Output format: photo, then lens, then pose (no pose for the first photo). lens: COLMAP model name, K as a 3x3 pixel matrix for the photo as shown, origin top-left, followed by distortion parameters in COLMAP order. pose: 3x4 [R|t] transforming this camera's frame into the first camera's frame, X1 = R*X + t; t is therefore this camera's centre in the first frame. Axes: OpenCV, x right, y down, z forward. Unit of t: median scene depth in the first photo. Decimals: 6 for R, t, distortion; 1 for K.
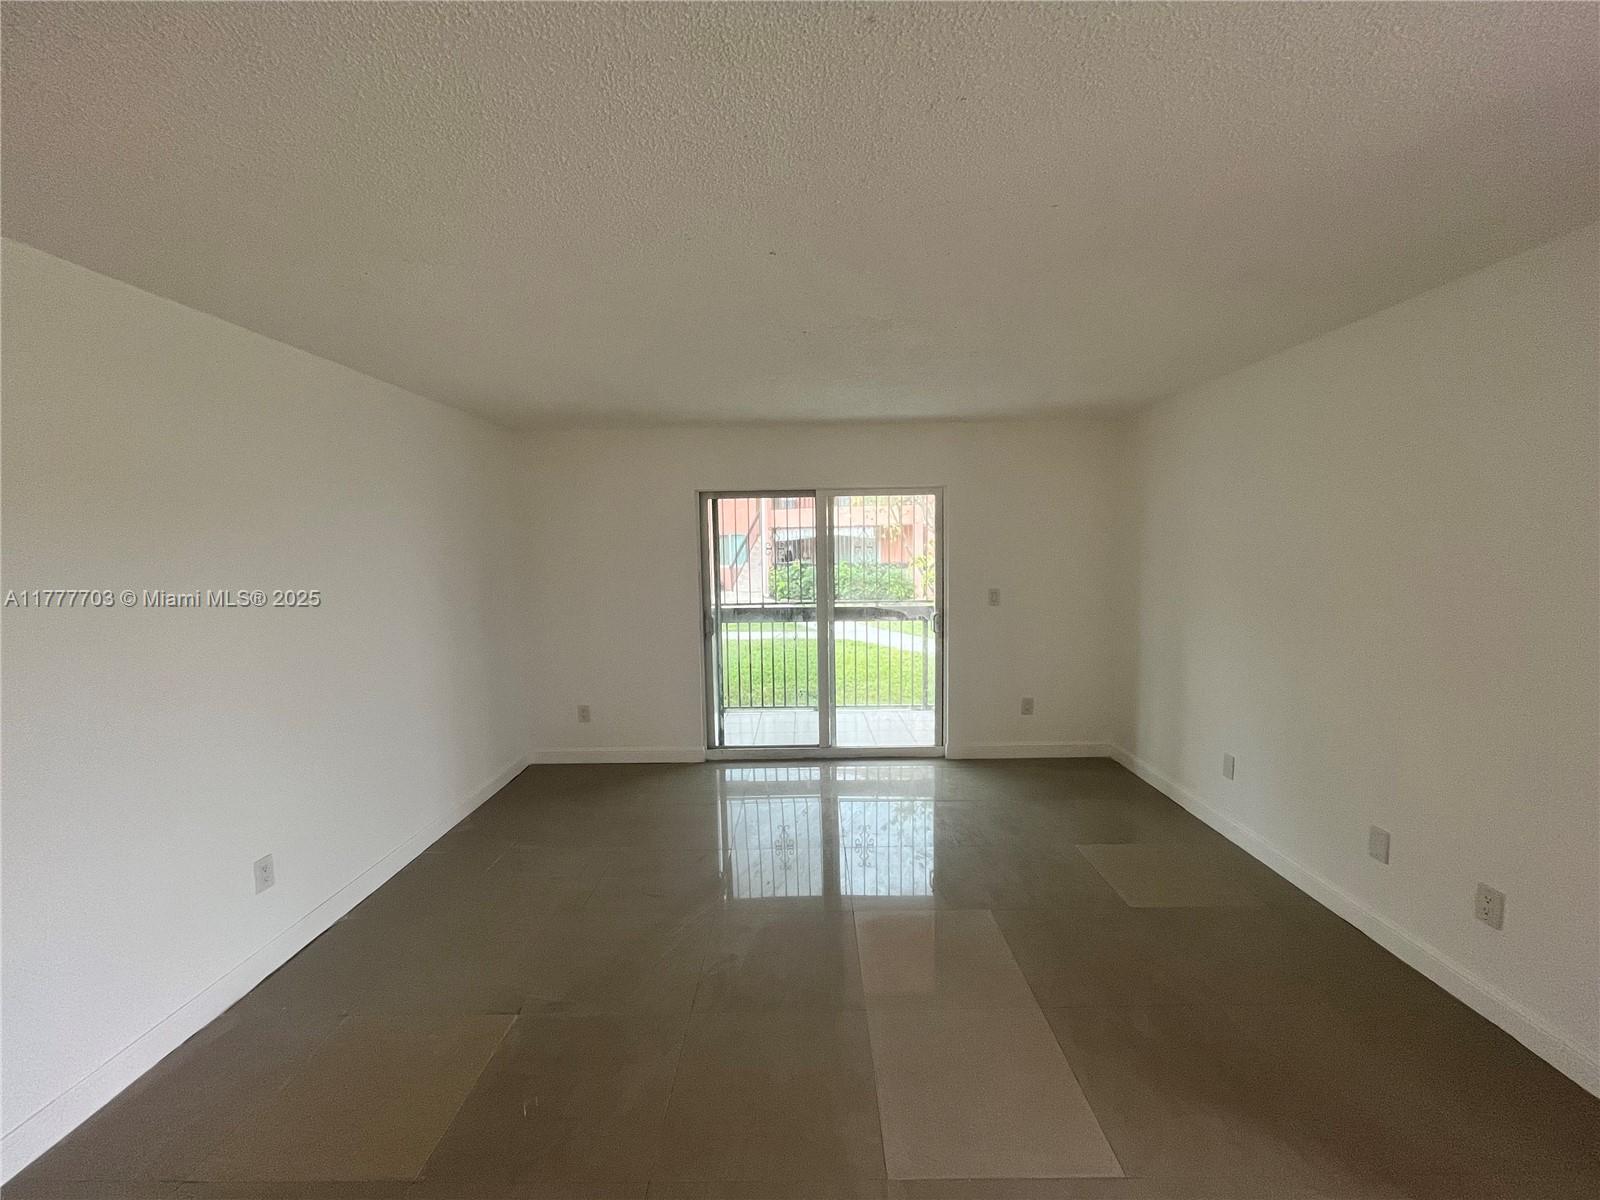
lens RADIAL K [[643.5, 0, 798.2], [0, 643.5, 616.0], [0, 0, 1]] dist [-0.001387, -0.000729]
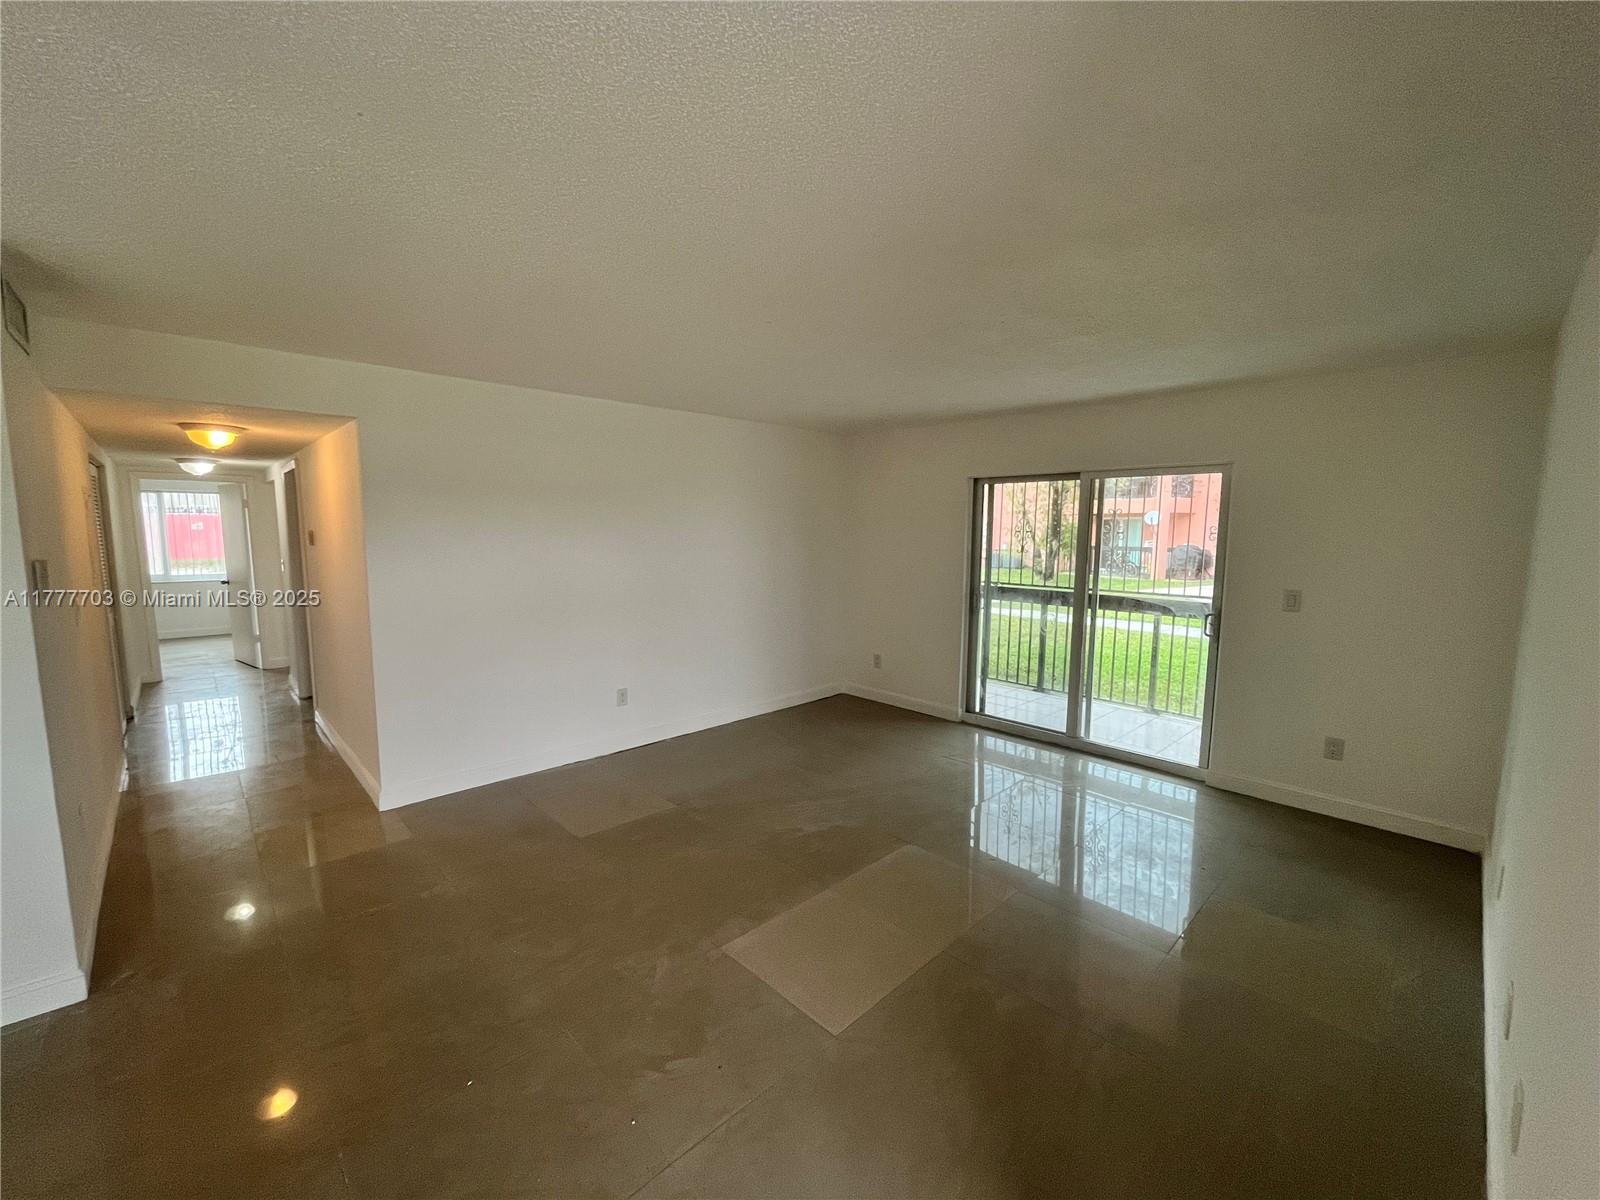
lens RADIAL K [[643.5, 0, 794.9], [0, 643.5, 593.4], [0, 0, 1]] dist [-0.001387, -0.000729]
pose [[0.708093, 0.096004, -0.699562, 0.405049], [-0.097341, 0.994527, 0.037955, -0.007461], [0.699377, 0.041221, 0.713563, 0.005428]]
